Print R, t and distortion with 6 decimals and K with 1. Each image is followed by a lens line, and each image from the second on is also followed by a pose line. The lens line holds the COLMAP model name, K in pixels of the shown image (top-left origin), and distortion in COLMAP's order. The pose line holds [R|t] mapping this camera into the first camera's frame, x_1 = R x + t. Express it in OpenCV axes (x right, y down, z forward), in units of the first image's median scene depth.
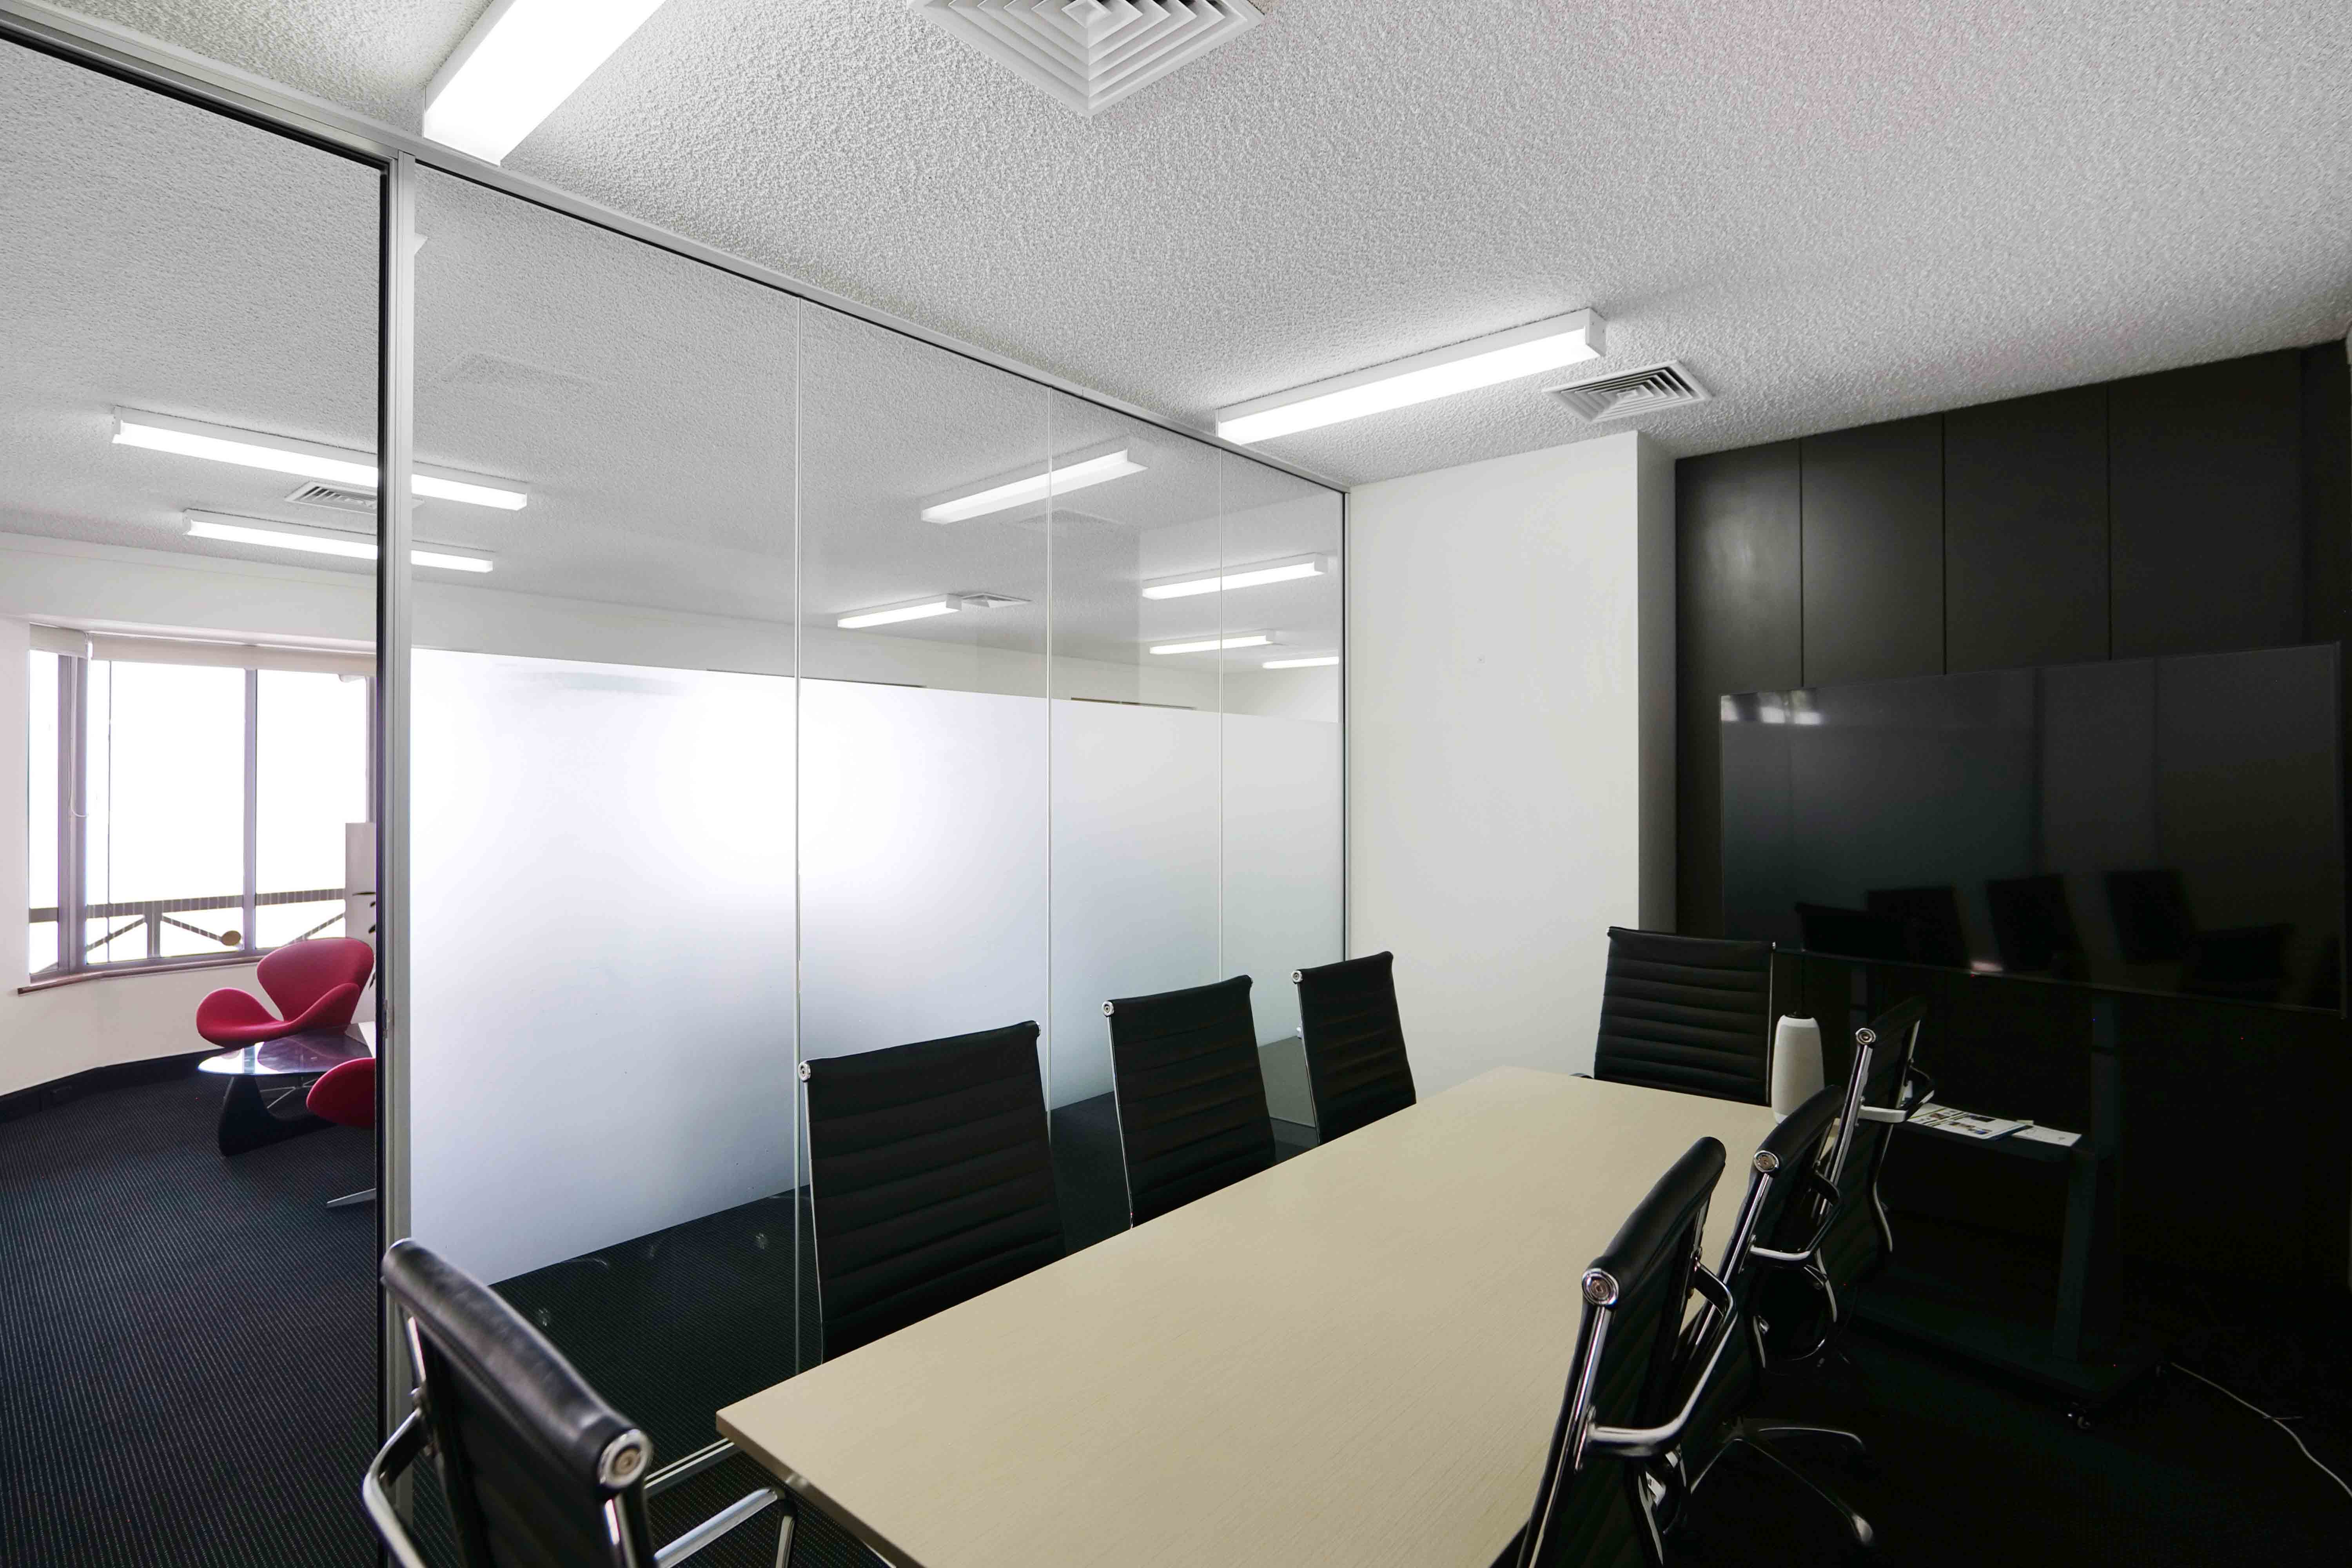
lens RADIAL K [[1071.2, 0, 1145.2], [0, 1071.2, 780.0], [0, 0, 1]] dist [-0.026399, -0.000045]
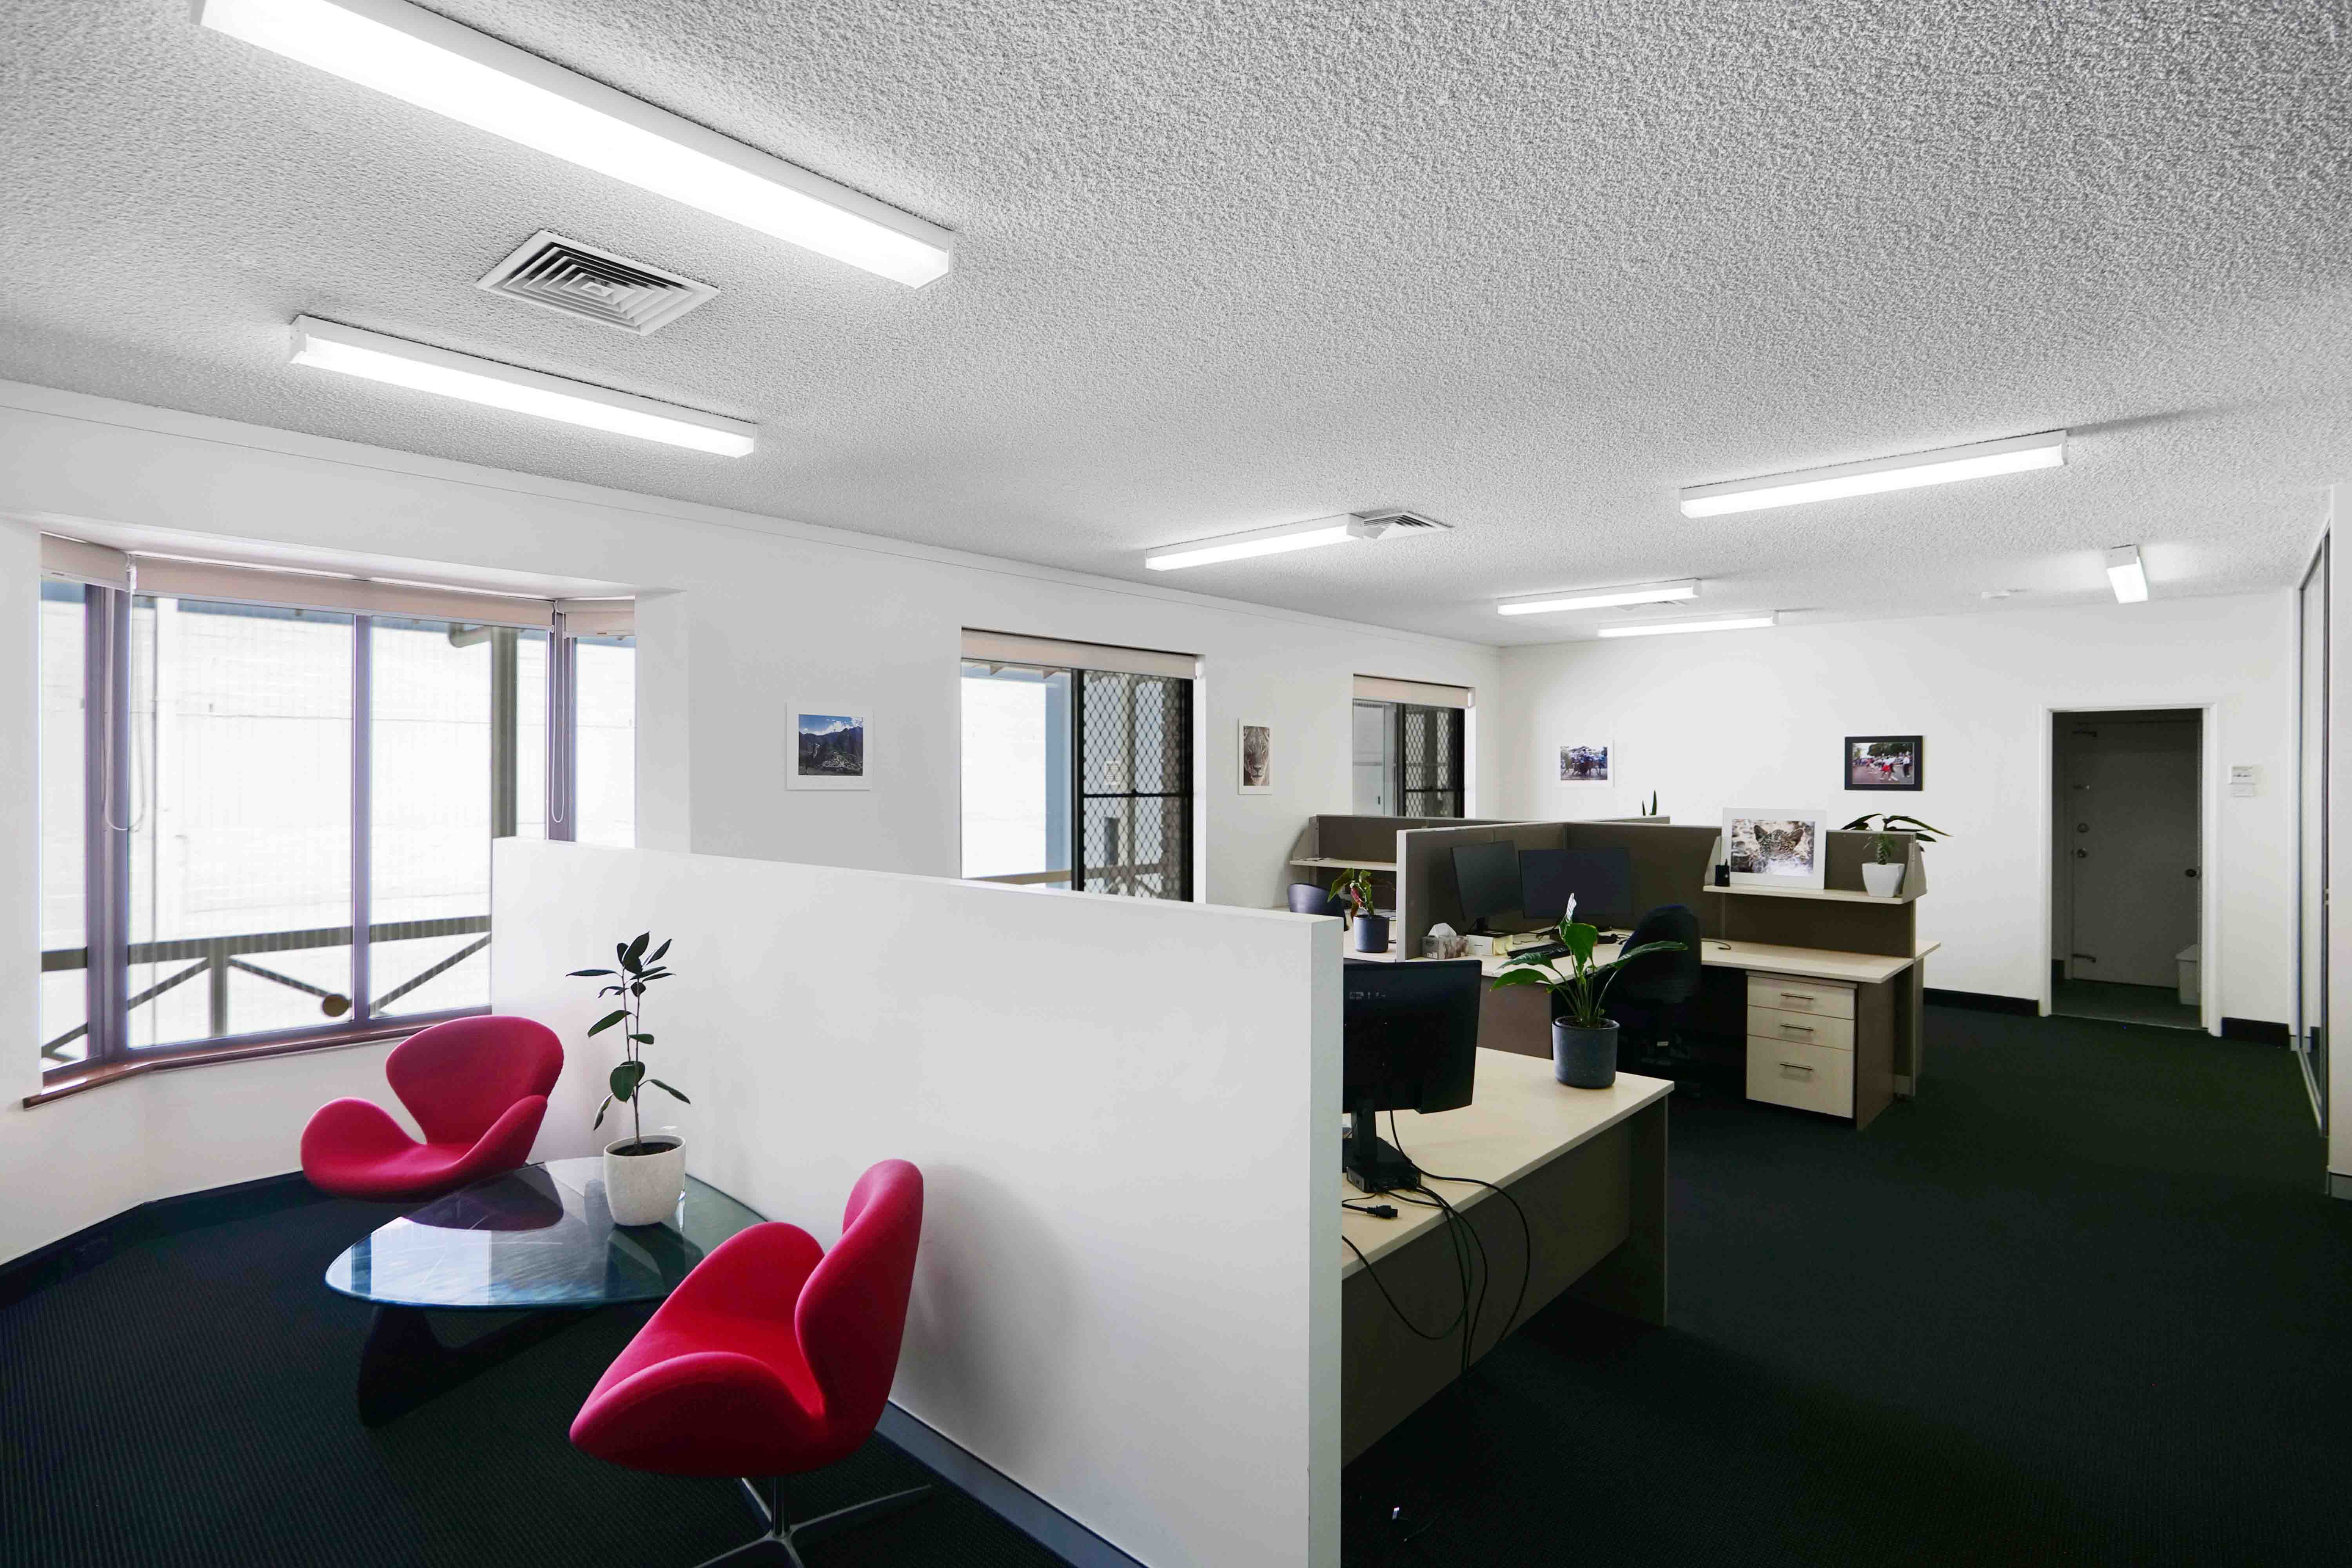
lens RADIAL K [[1128.3, 0, 1171.1], [0, 1128.3, 788.3], [0, 0, 1]] dist [-0.012873, 0.000746]
pose [[0.999159, 0.006539, -0.040467, -0.287473], [-0.006134, 0.999930, 0.010139, -0.002596], [0.040531, -0.009882, 0.999129, 0.280507]]
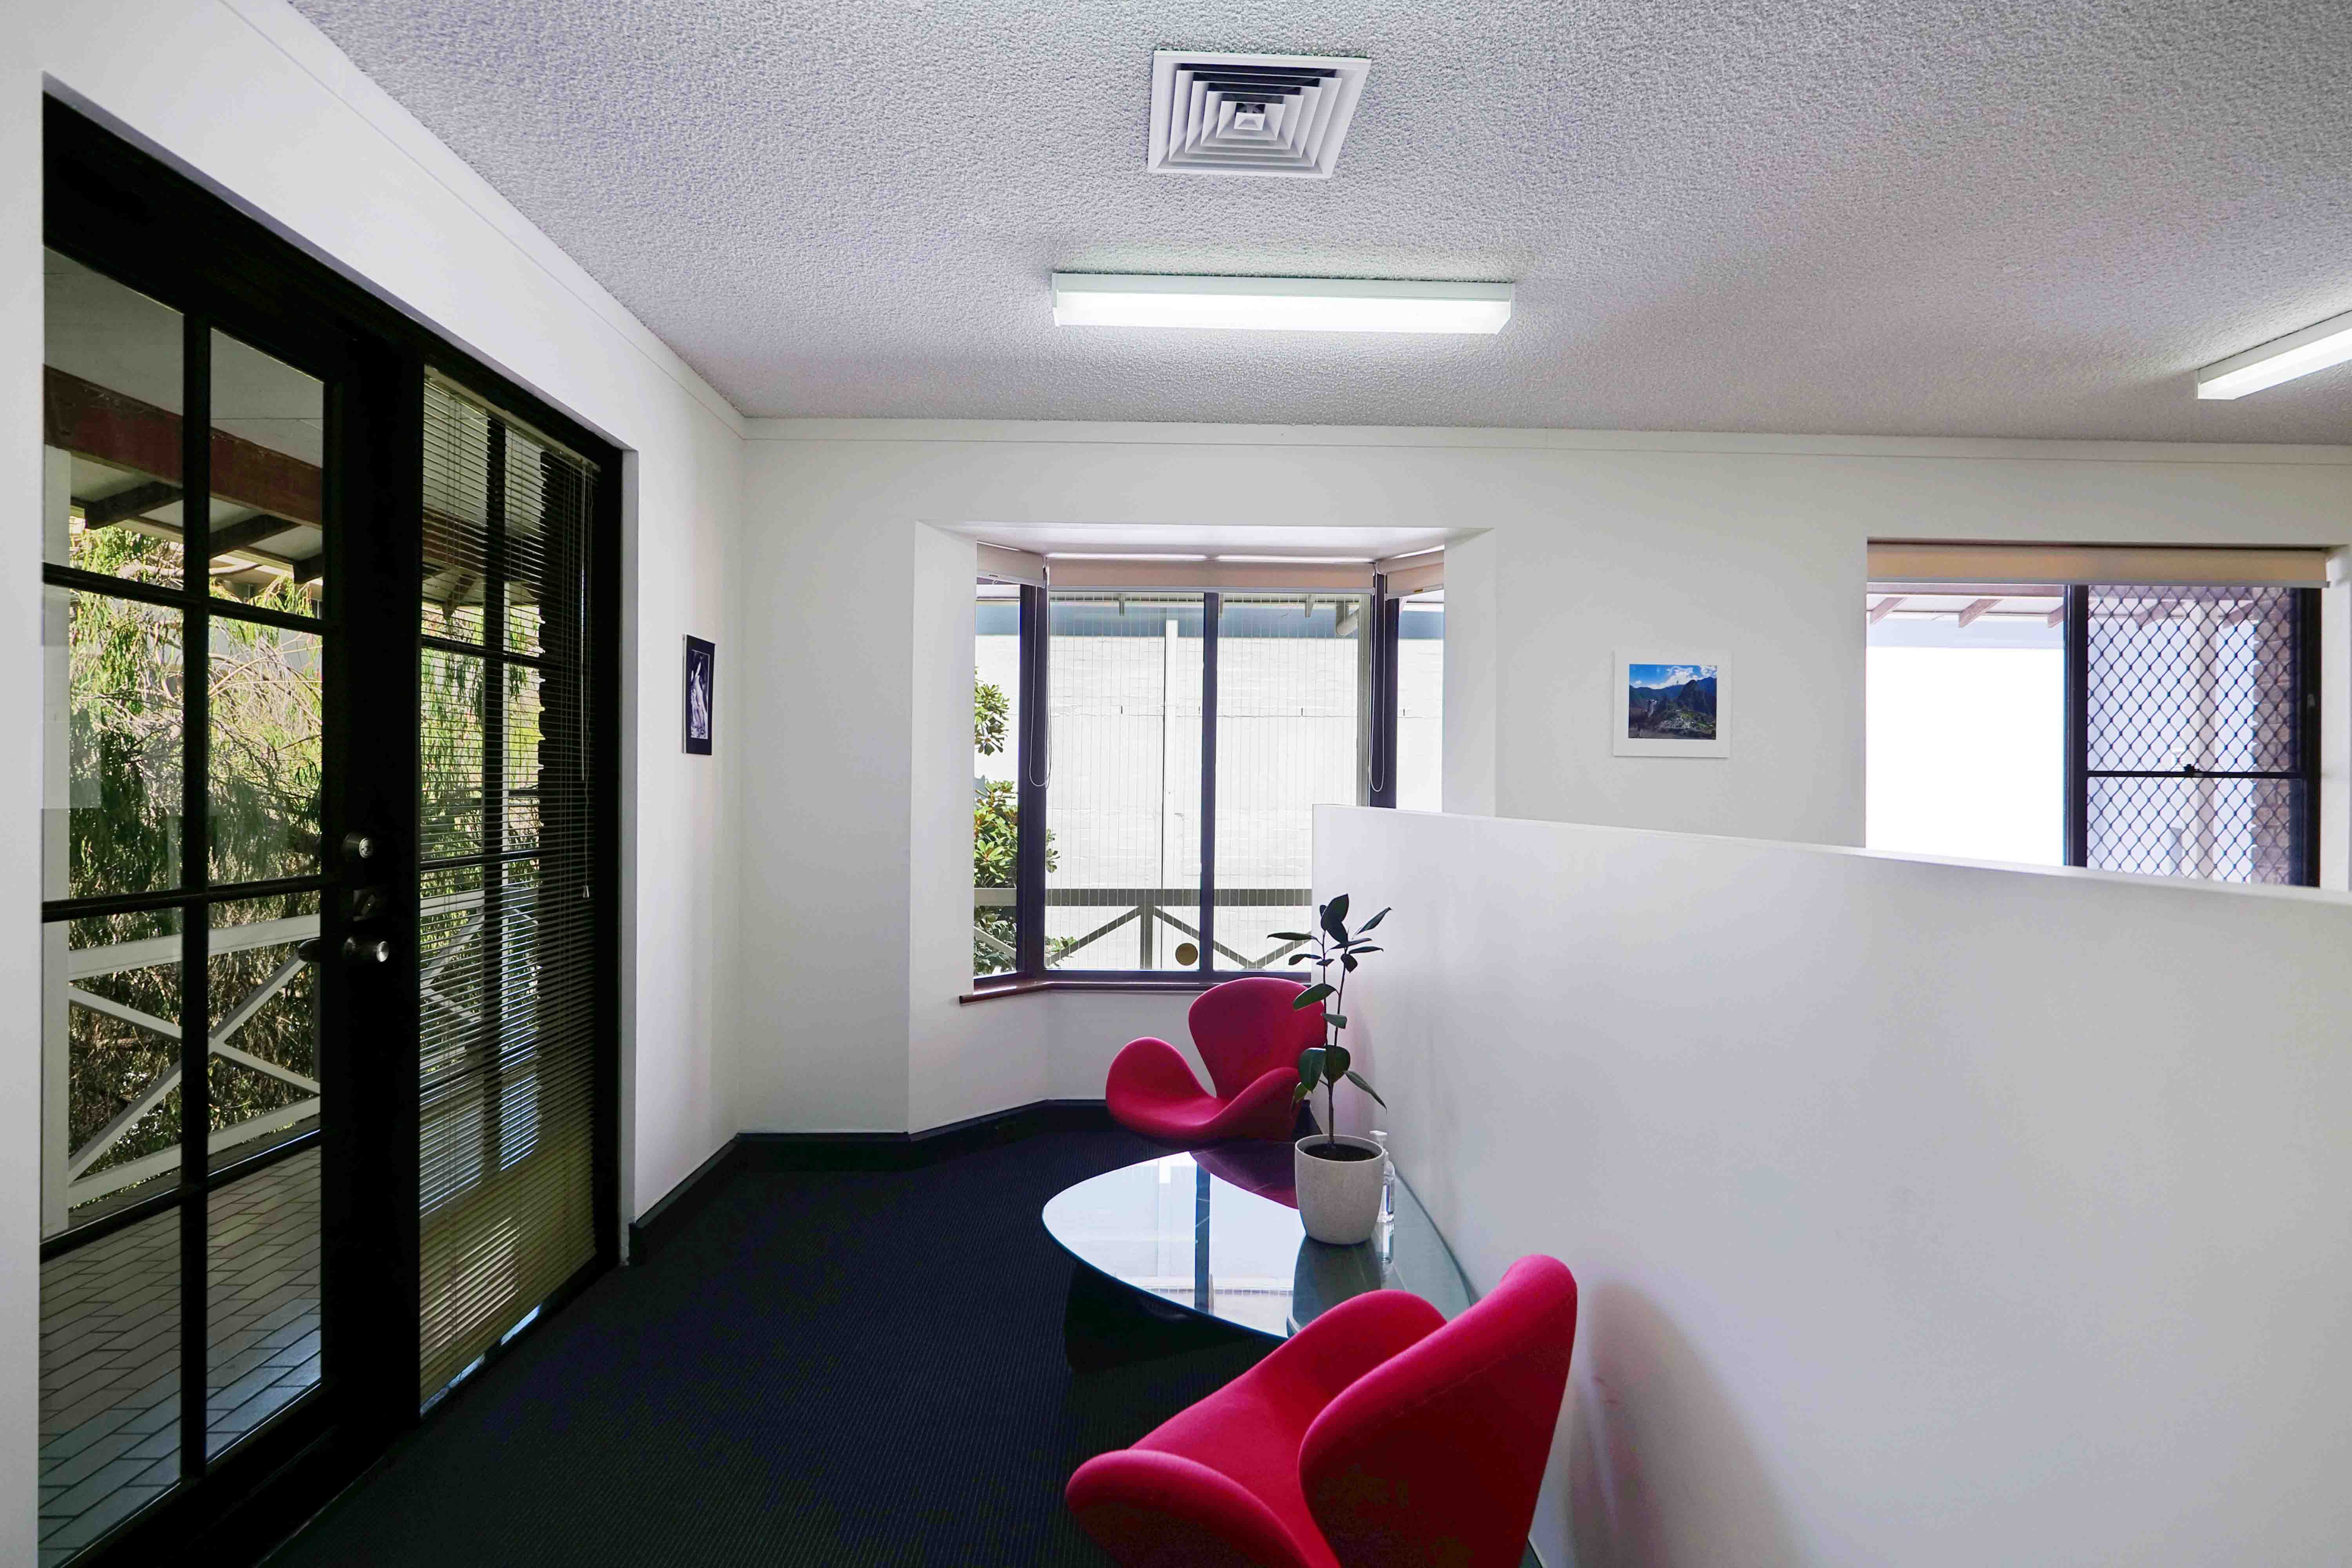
lens RADIAL K [[1142.2, 0, 1176.0], [0, 1142.2, 784.0], [0, 0, 1]] dist [-0.014869, 0.000625]
pose [[0.667923, 0.009552, -0.744169, -0.264950], [-0.009378, 0.999946, 0.004417, 0.025786], [0.744171, 0.004029, 0.667977, 0.440397]]
